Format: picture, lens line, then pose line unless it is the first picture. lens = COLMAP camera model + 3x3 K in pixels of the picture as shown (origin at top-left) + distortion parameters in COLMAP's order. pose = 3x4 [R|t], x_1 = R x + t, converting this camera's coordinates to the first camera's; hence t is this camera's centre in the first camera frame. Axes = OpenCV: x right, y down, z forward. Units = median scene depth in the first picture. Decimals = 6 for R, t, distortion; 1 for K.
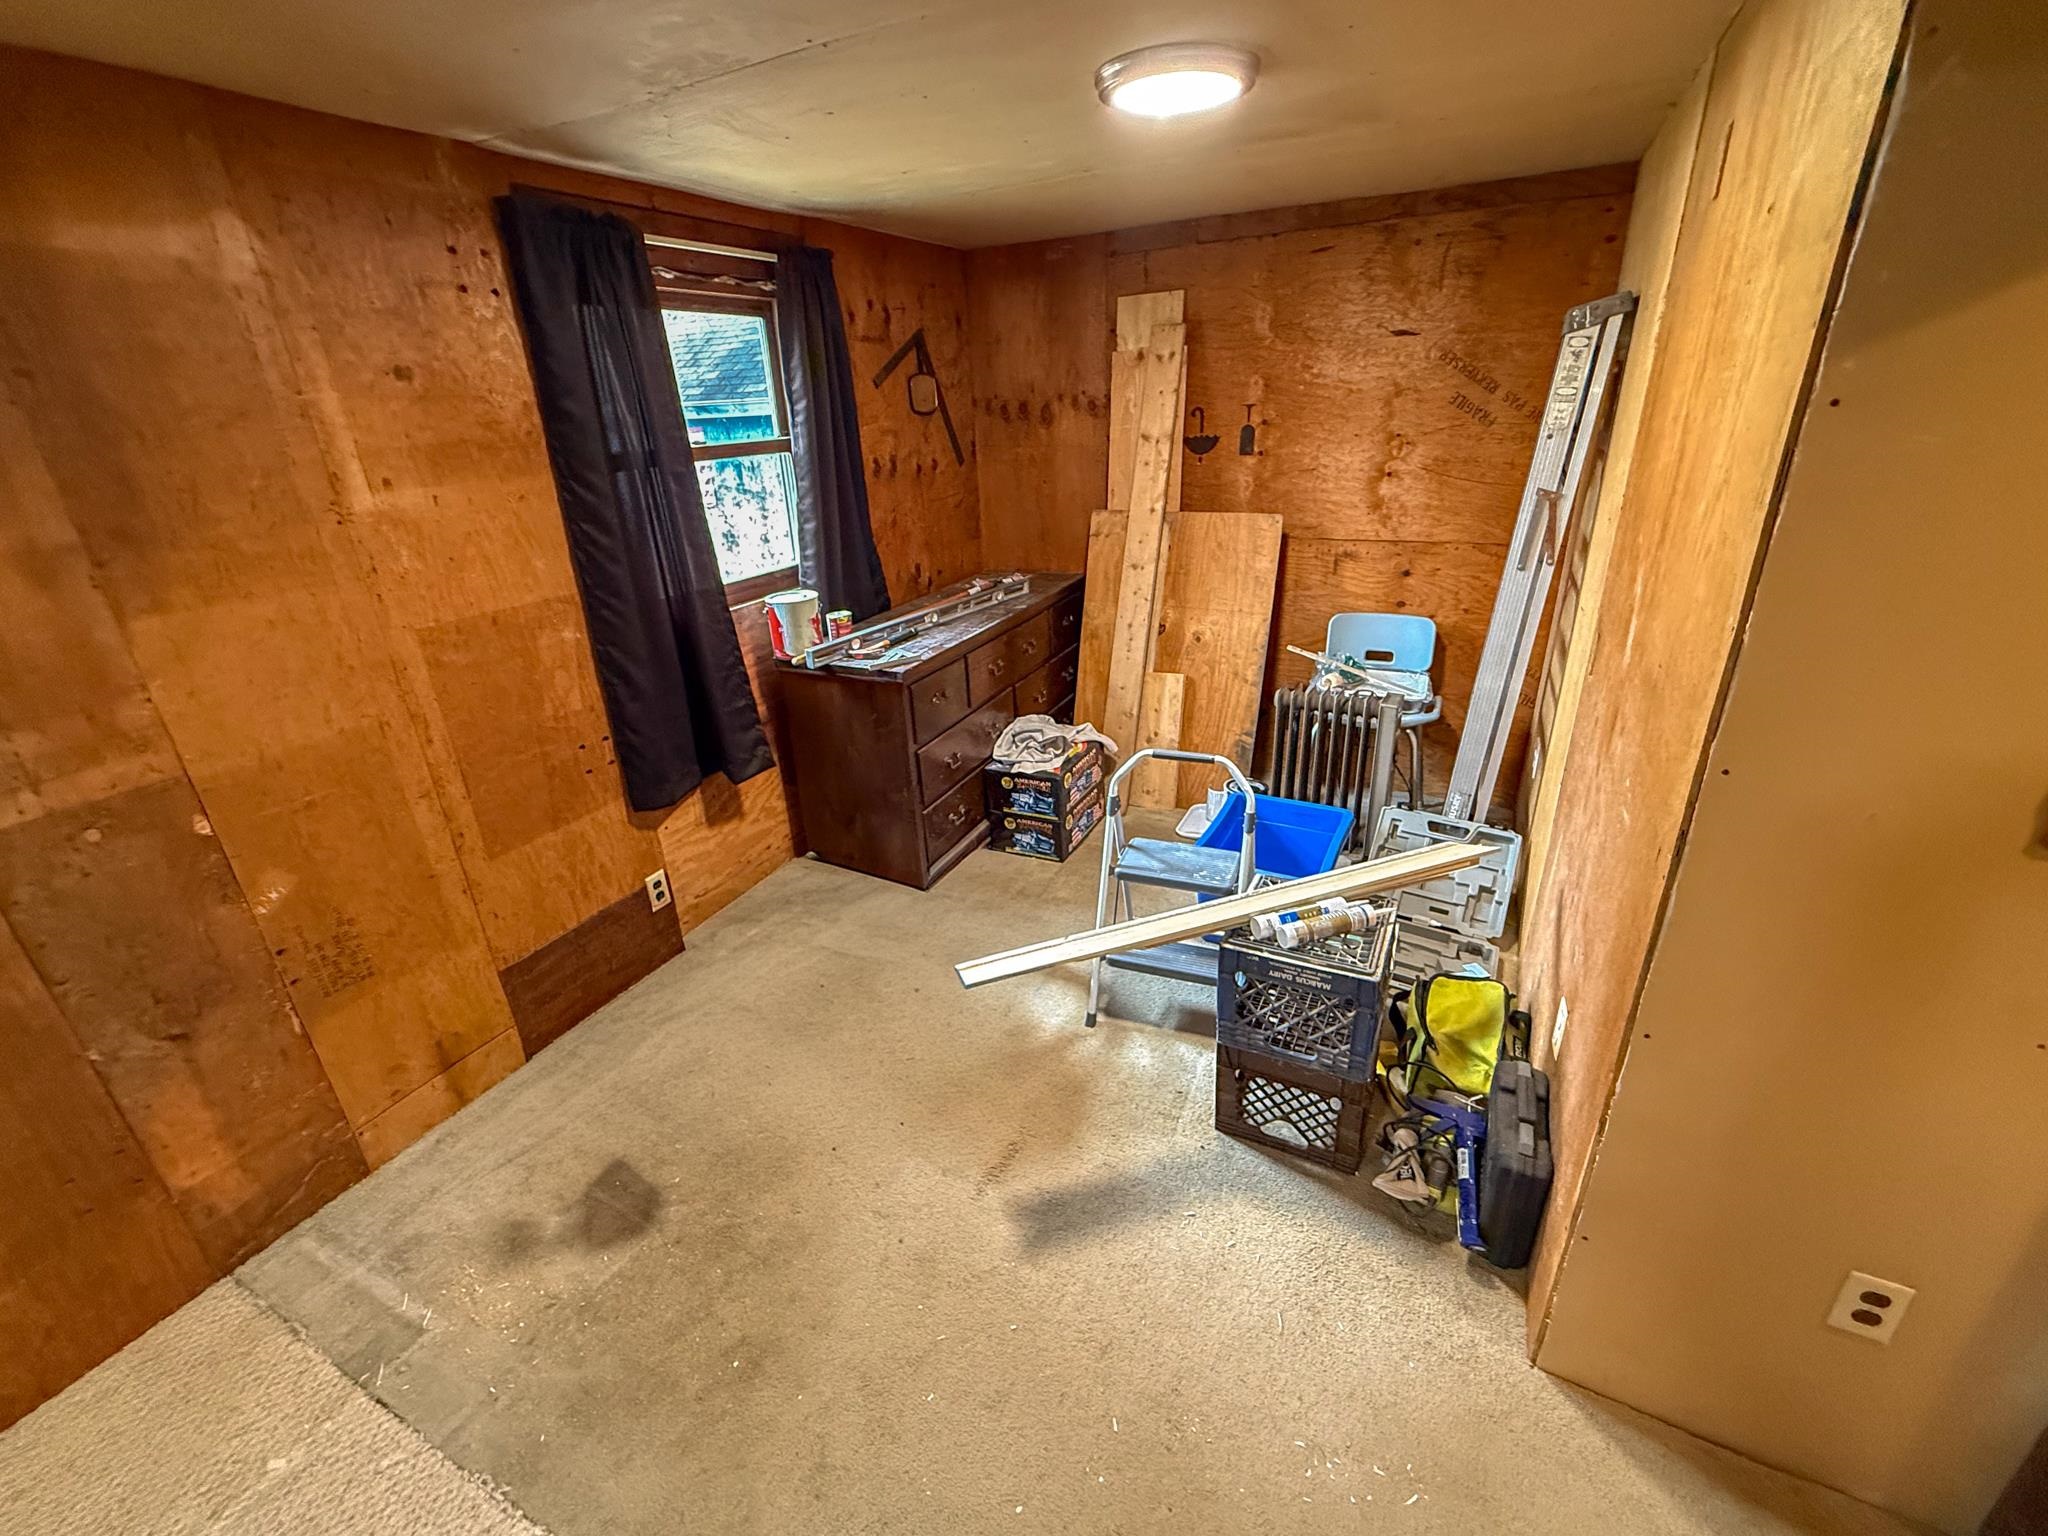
lens RADIAL K [[821.4, 0, 1034.7], [0, 821.4, 756.3], [0, 0, 1]] dist [0.001198, 0.000057]
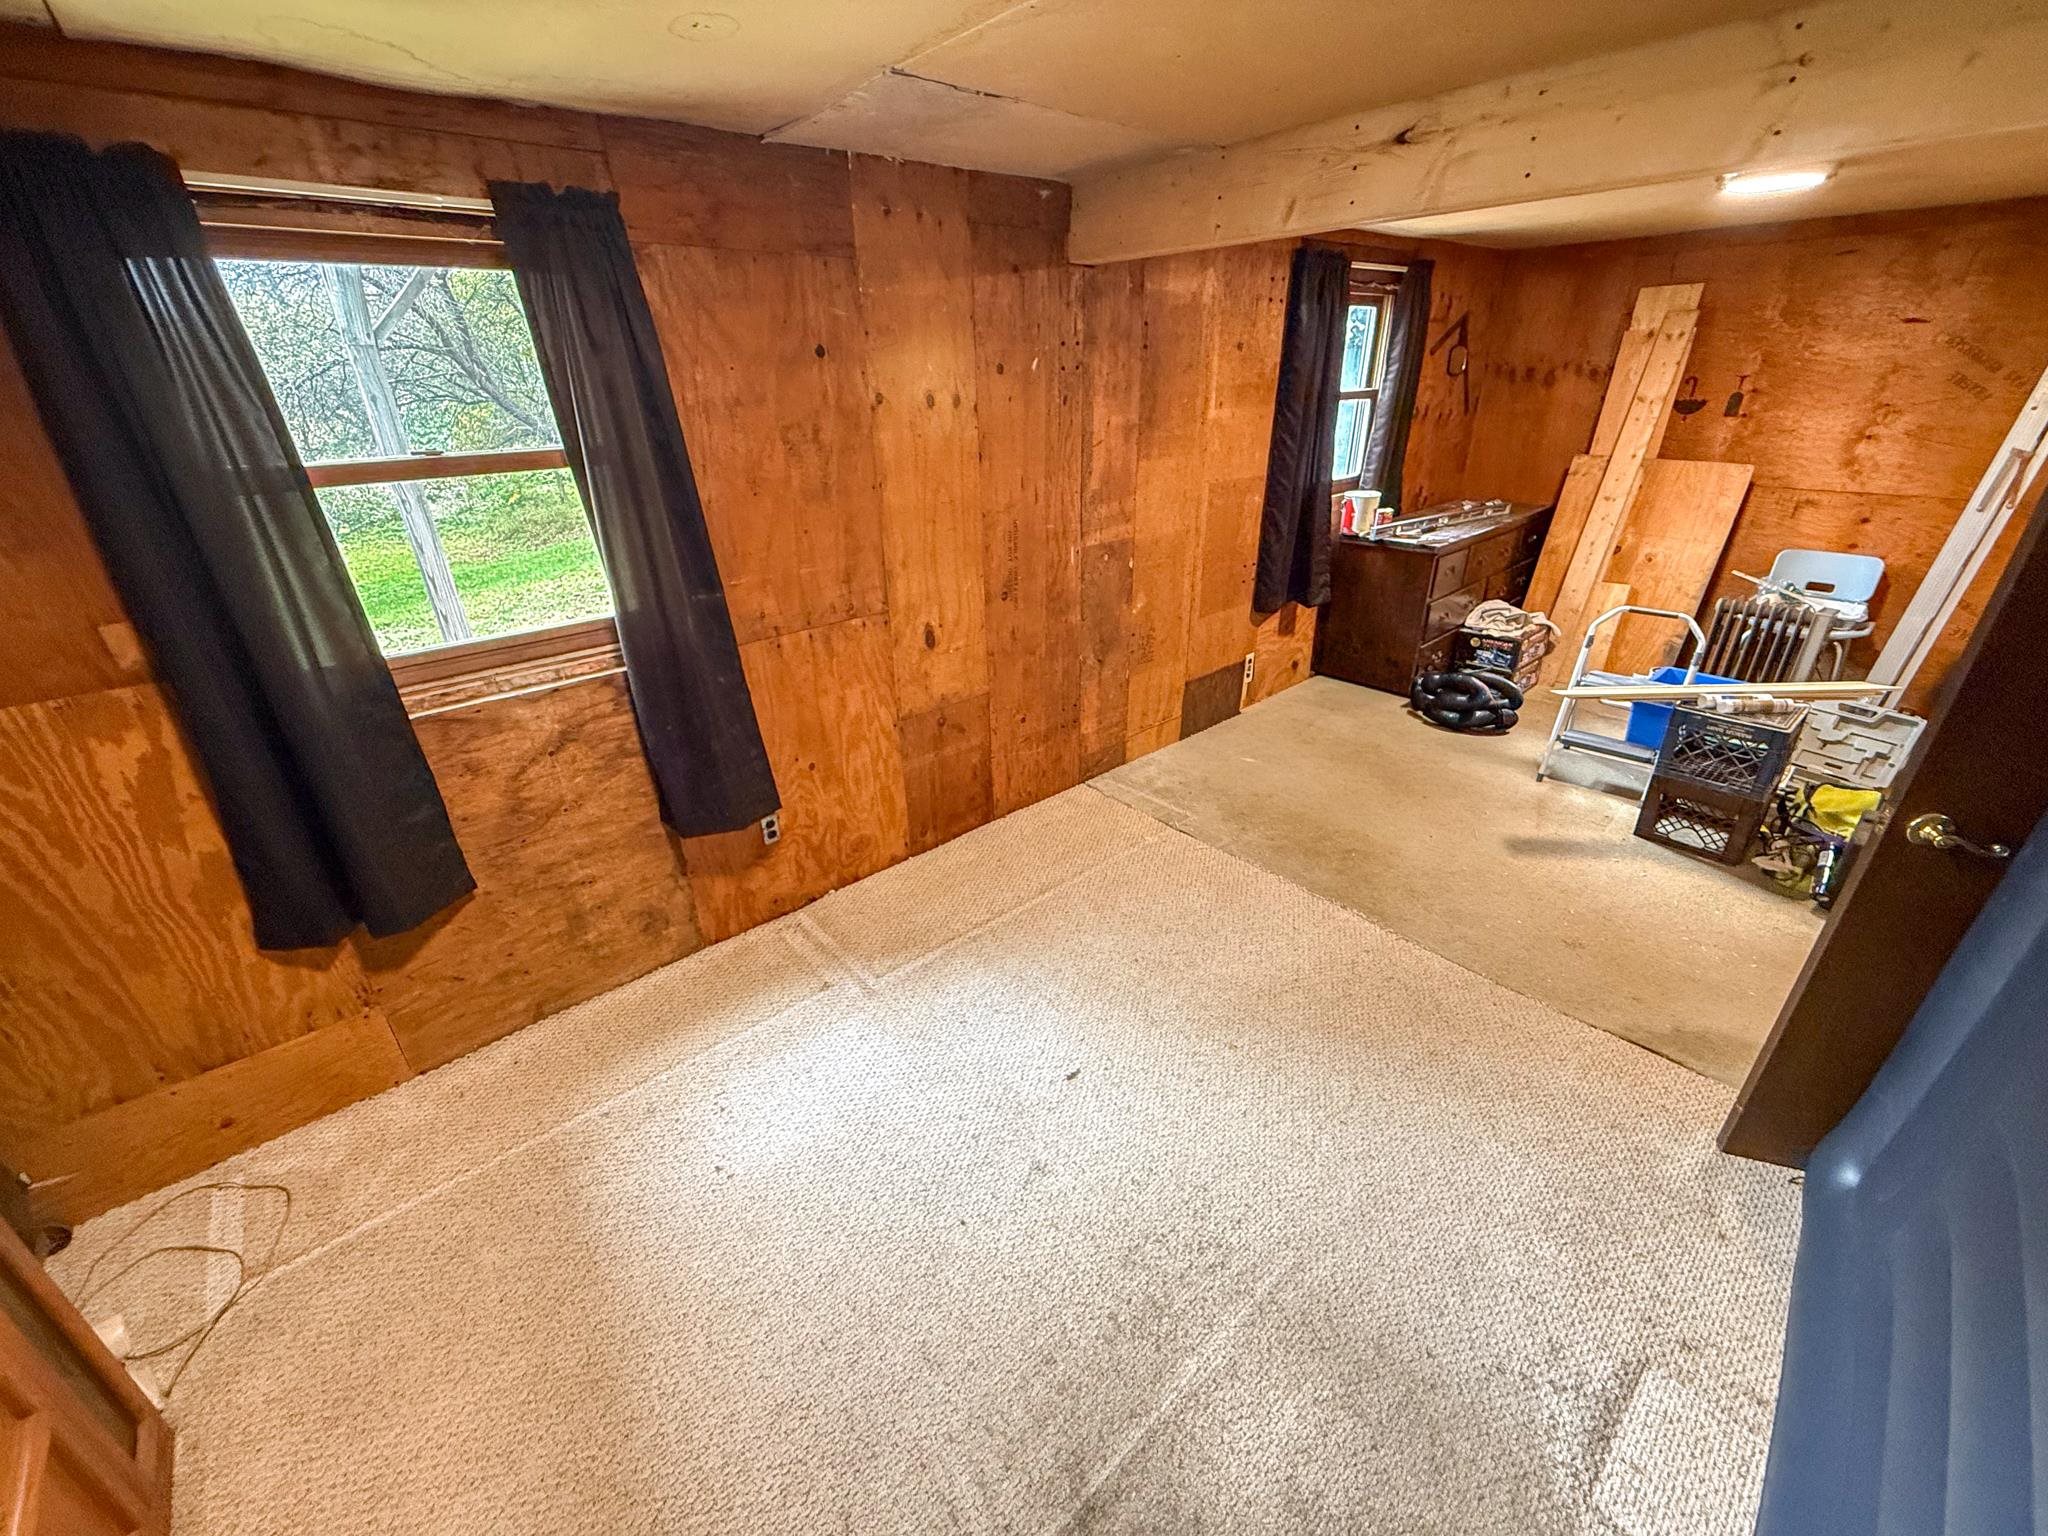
lens RADIAL K [[821.4, 0, 1015.6], [0, 821.4, 772.8], [0, 0, 1]] dist [0.001198, 0.000057]
pose [[0.929459, 0.186439, -0.318349, -0.293164], [-0.166821, 0.982046, 0.088073, 0.275999], [0.329053, -0.028753, 0.943874, -0.648328]]
